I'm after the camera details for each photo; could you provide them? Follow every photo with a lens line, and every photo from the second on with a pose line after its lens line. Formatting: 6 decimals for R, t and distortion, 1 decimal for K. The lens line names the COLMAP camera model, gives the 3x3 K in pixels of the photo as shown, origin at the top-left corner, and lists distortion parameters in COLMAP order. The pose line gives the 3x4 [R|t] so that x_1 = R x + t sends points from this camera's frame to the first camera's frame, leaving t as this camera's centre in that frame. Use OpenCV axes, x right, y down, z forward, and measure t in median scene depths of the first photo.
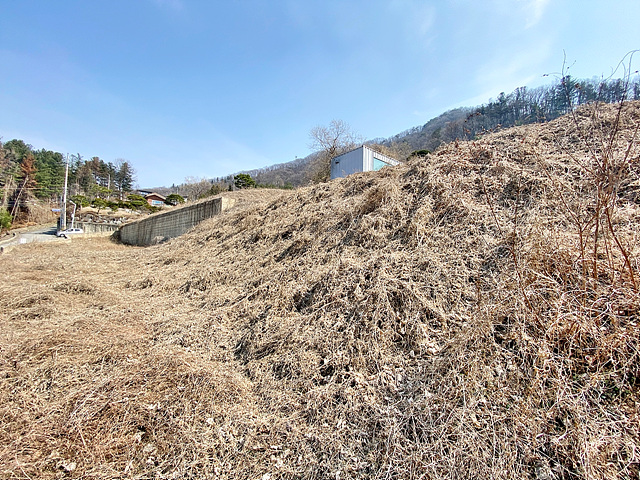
lens RADIAL K [[256.5, 0, 321.0], [0, 256.5, 240.8], [0, 0, 1]] dist [0.015697, -0.019639]
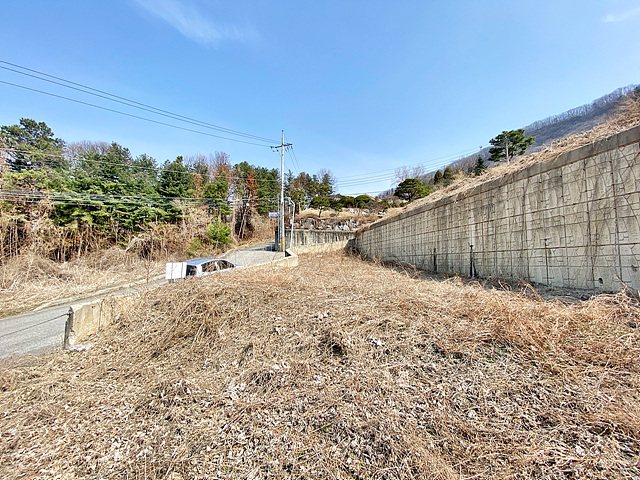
lens RADIAL K [[257.7, 0, 319.6], [0, 257.7, 240.8], [0, 0, 1]] dist [0.017515, -0.019720]
pose [[0.802160, -0.061718, -0.593912, -2.703671], [0.035774, 0.997825, -0.055373, -0.040175], [0.596037, 0.023171, 0.802623, 2.645670]]
